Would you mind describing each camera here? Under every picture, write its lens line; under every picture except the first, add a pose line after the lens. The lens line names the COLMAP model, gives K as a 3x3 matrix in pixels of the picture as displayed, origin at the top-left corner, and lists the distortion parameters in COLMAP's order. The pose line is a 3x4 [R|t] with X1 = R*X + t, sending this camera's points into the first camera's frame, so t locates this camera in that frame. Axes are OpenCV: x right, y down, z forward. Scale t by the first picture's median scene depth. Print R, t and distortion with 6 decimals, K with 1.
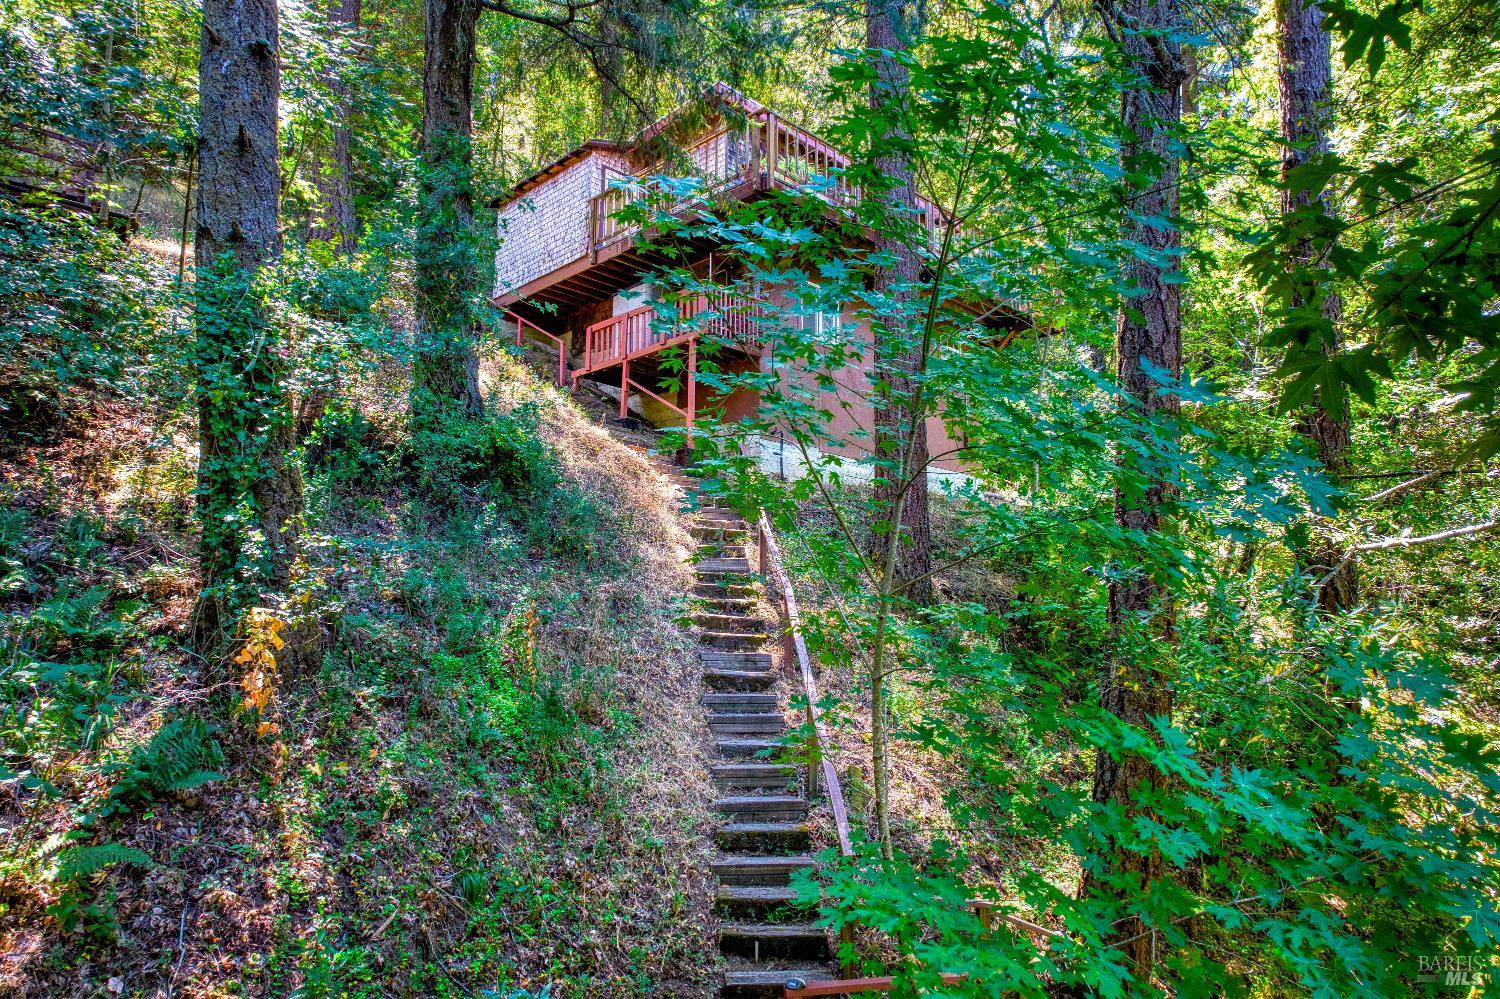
lens RADIAL K [[992.3, 0, 745.3], [0, 992.3, 456.3], [0, 0, 1]] dist [-0.074677, 0.058367]
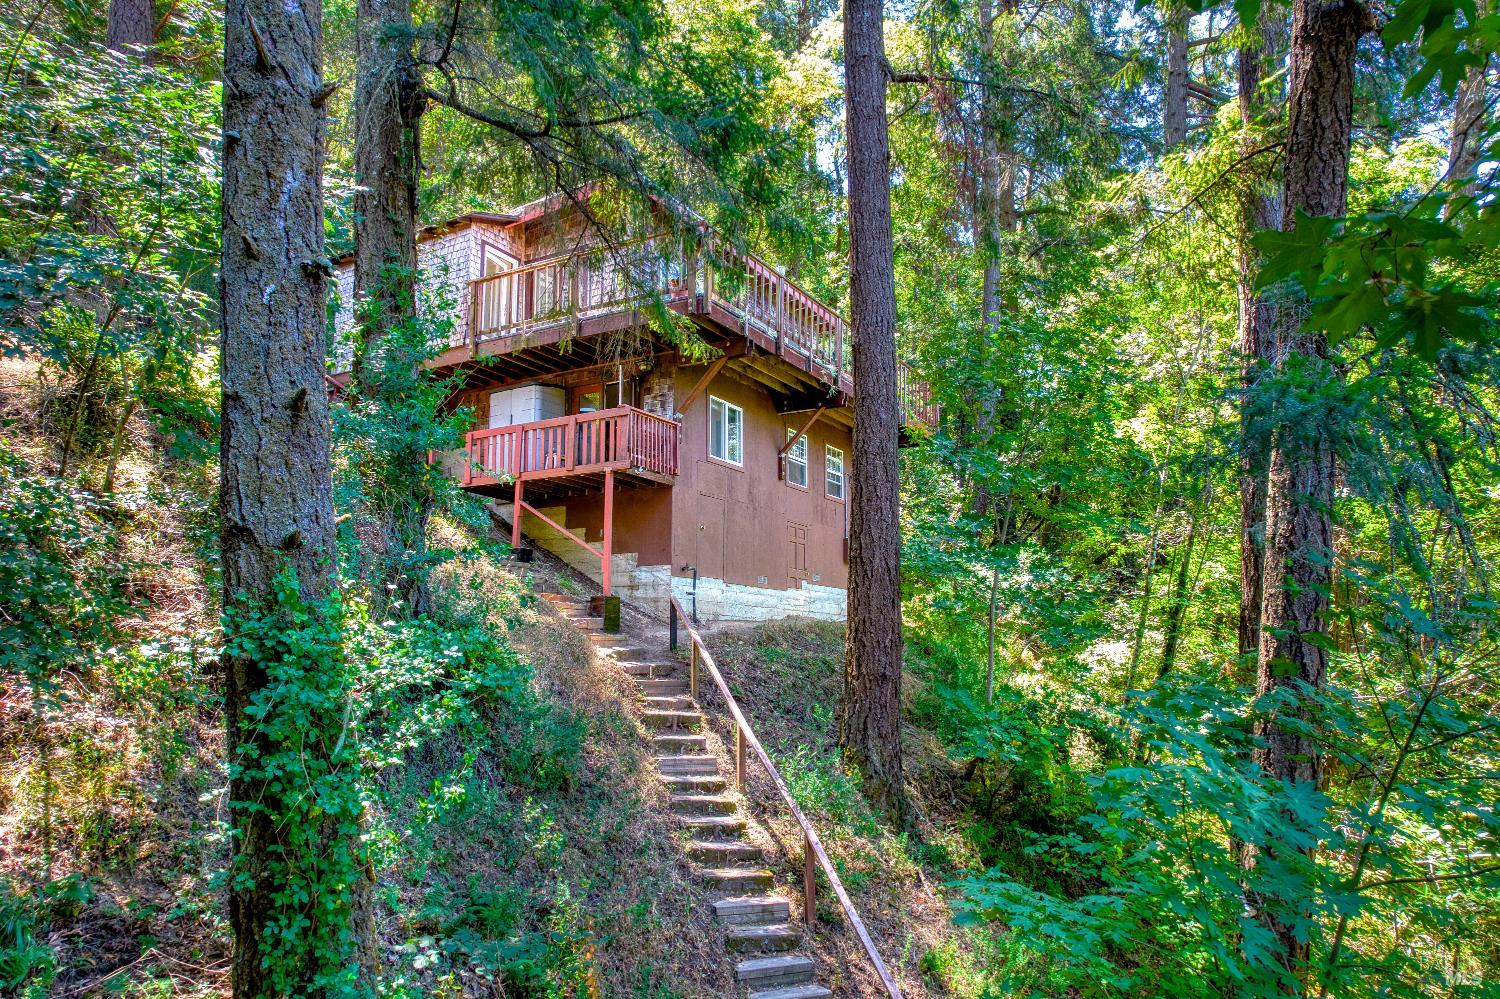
lens RADIAL K [[1008.0, 0, 748.2], [0, 1008.0, 549.6], [0, 0, 1]] dist [-0.082570, 0.063844]
pose [[0.968652, 0.027536, 0.246893, -0.143240], [-0.046825, 0.996261, 0.072598, -0.110150], [-0.243971, -0.081883, 0.966320, 0.075023]]
